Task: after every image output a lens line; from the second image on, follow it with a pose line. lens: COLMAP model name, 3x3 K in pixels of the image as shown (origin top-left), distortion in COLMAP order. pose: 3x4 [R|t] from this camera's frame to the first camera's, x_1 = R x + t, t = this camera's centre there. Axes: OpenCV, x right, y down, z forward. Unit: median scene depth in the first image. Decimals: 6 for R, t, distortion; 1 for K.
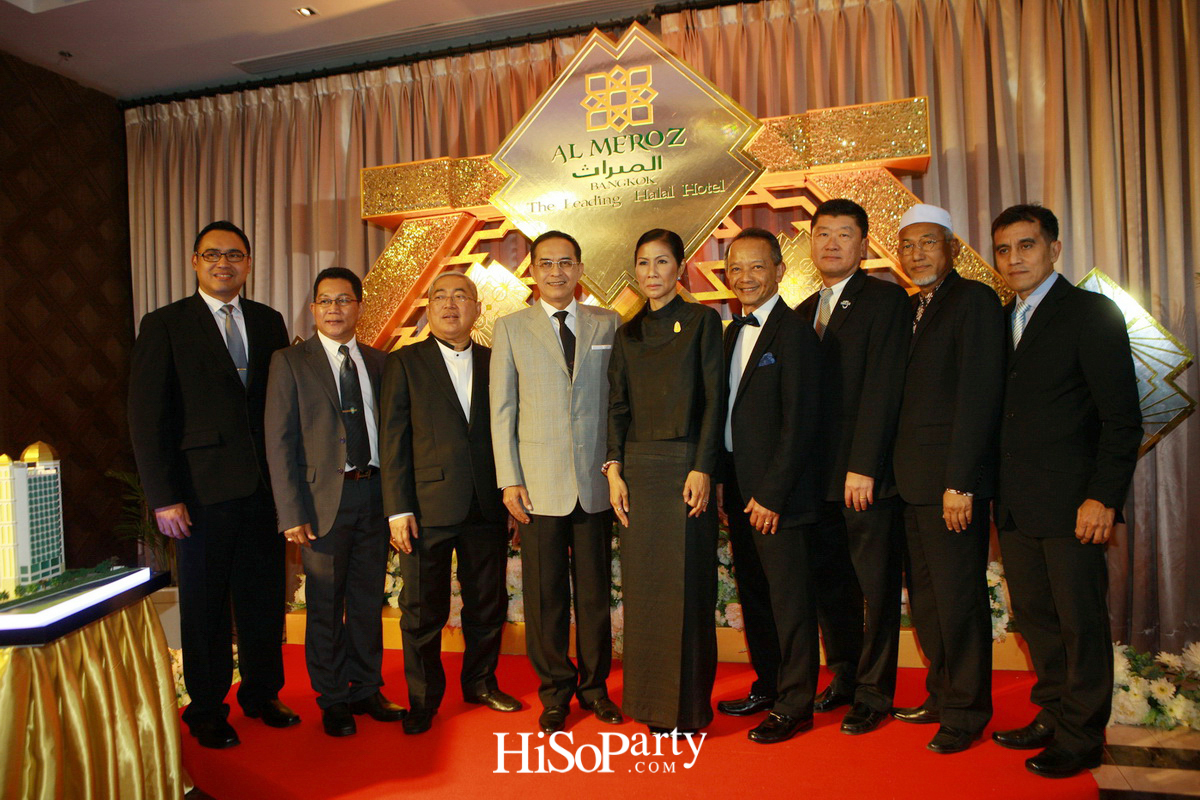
lens RADIAL K [[909.6, 0, 596.4], [0, 909.6, 408.5], [0, 0, 1]] dist [-0.093073, 0.085818]
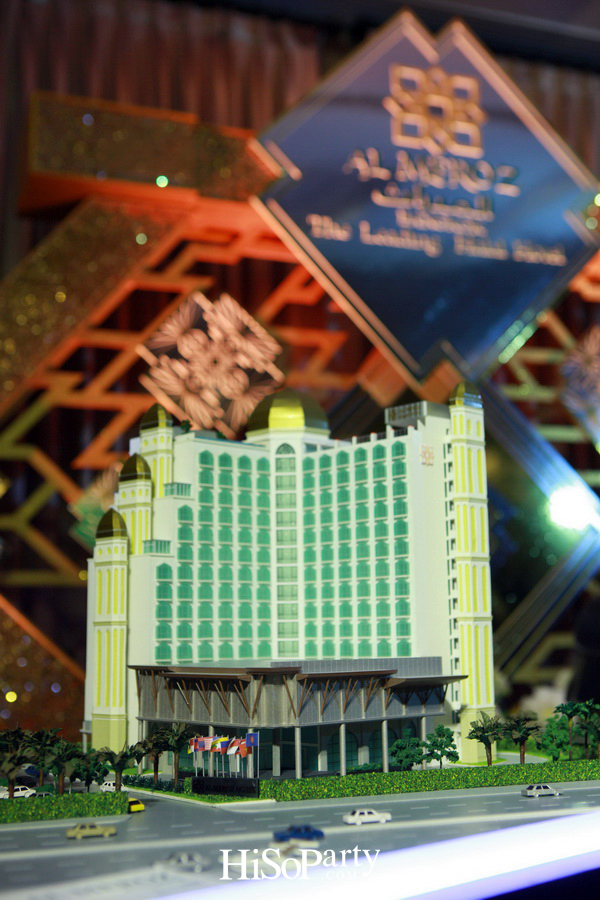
lens RADIAL K [[1131.6, 0, 300.0], [0, 1131.6, 450.0], [0, 0, 1]] dist [-0.001346, 0.007098]
pose [[0.791049, 0.130766, 0.597613, -0.554719], [-0.026238, 0.983240, -0.180417, 0.094016], [-0.611189, 0.127039, 0.781223, 0.361382]]
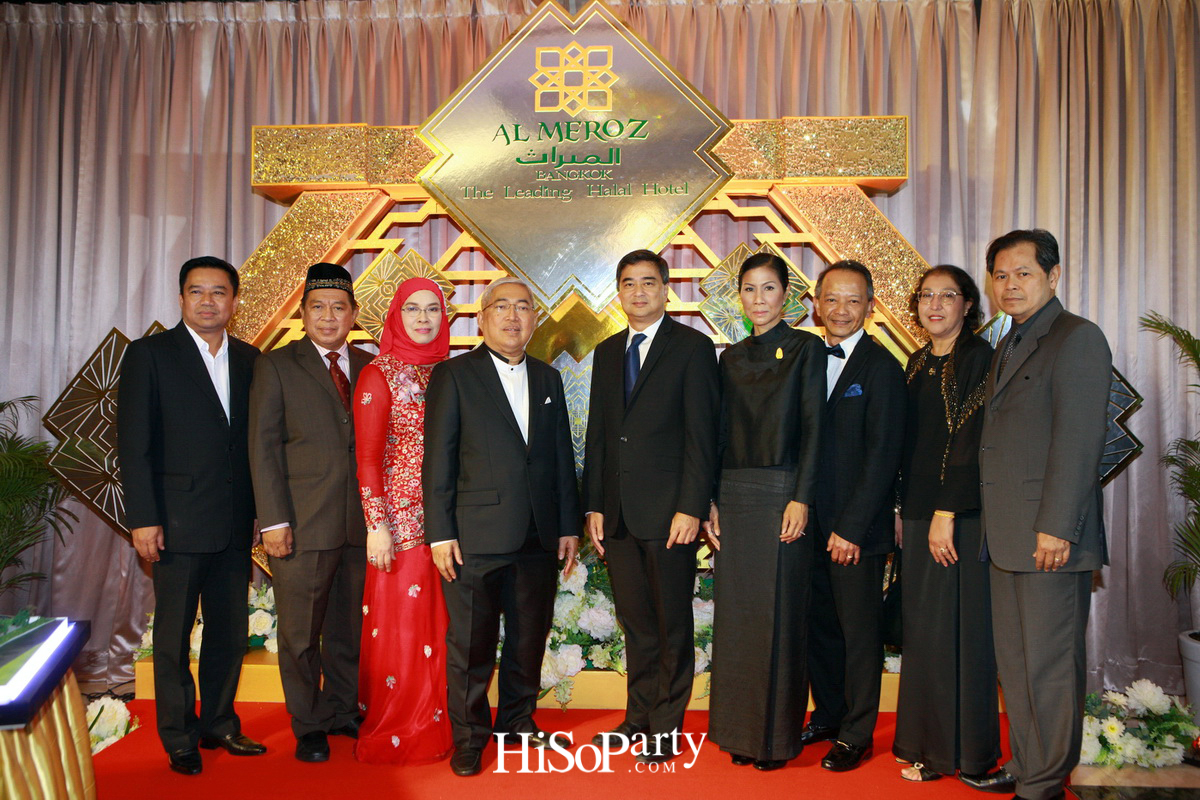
lens RADIAL K [[1053.2, 0, 603.2], [0, 1053.2, 406.3], [0, 0, 1]] dist [-0.089909, 0.118133]
pose [[0.972246, 0.039832, 0.230545, -0.163950], [-0.040432, 0.999180, -0.002120, -0.019123], [-0.230440, -0.007260, 0.973059, -0.012488]]
